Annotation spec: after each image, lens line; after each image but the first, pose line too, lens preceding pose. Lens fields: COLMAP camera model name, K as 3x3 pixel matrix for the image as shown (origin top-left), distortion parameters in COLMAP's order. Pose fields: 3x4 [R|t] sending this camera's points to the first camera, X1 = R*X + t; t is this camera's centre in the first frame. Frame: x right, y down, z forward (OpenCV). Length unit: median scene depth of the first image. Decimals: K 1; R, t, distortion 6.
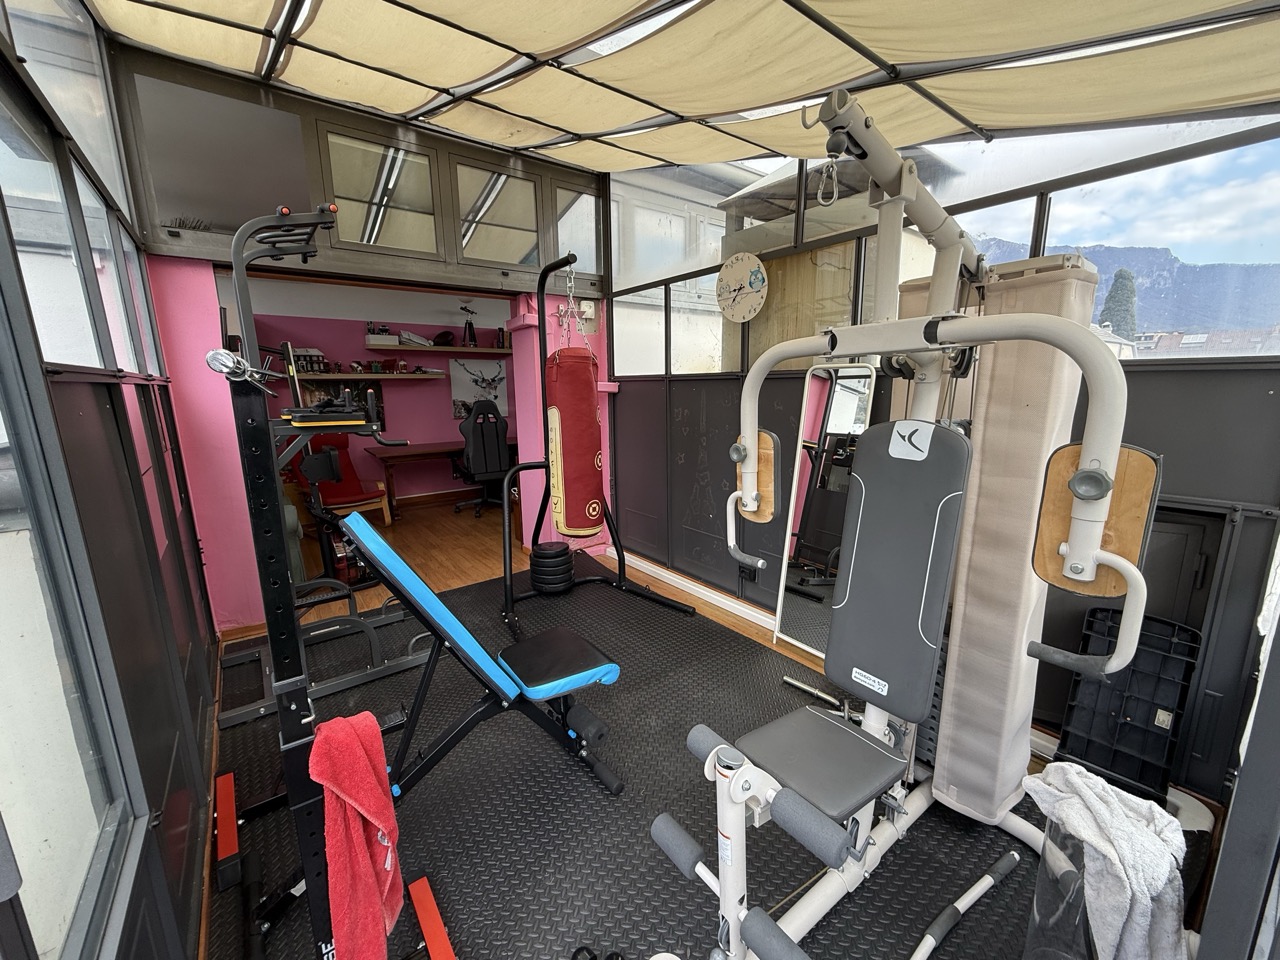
lens RADIAL K [[510.1, 0, 639.1], [0, 510.1, 486.5], [0, 0, 1]] dist [0.000542, 0.000292]
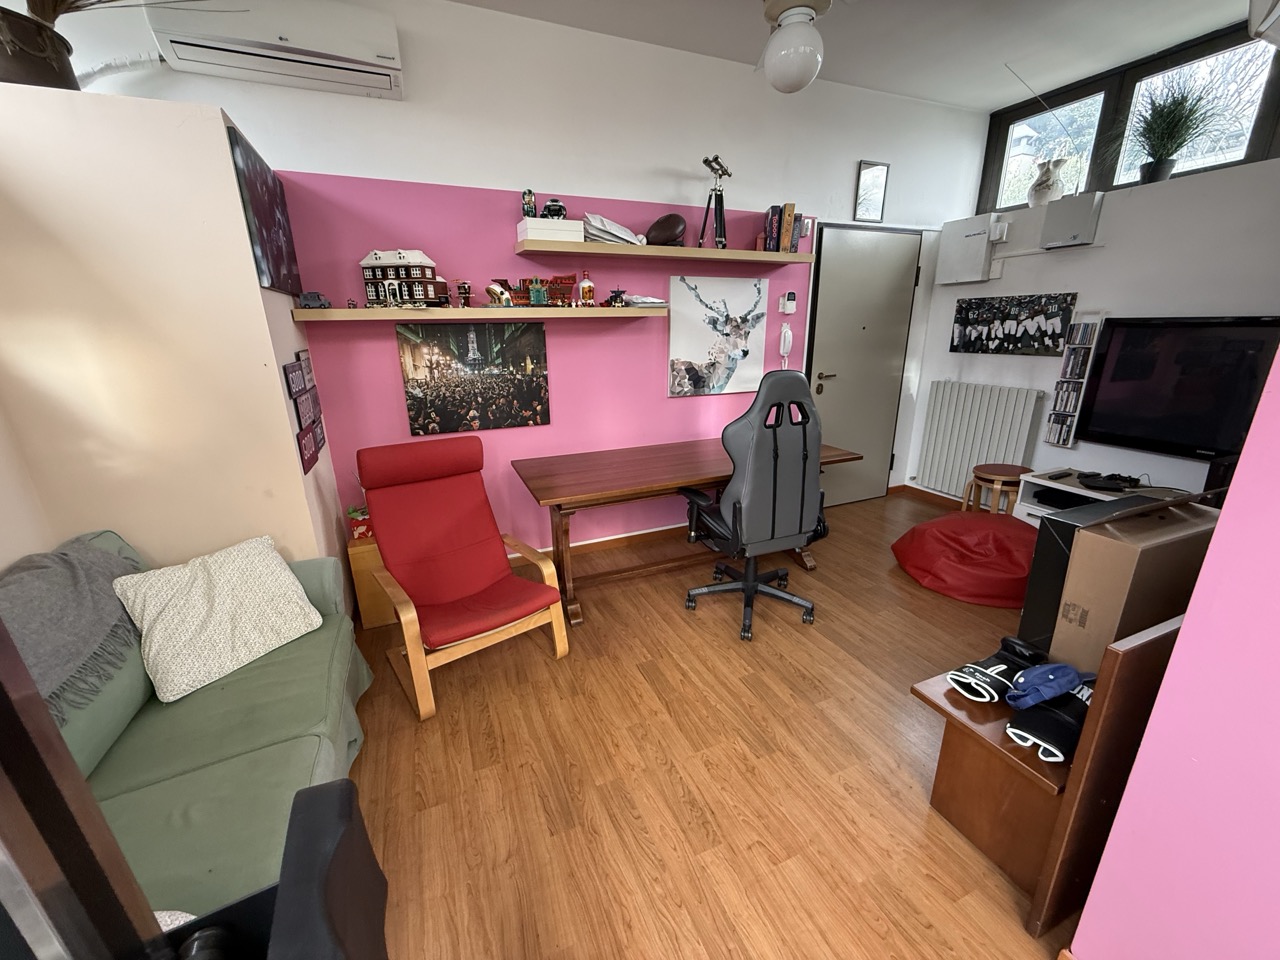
lens RADIAL K [[510.1, 0, 636.8], [0, 510.1, 483.4], [0, 0, 1]] dist [0.000542, 0.000292]
pose [[0.971552, 0.063654, -0.228110, -0.306450], [-0.039837, 0.993403, 0.107535, -0.113069], [0.233450, -0.095389, 0.967679, 0.546561]]
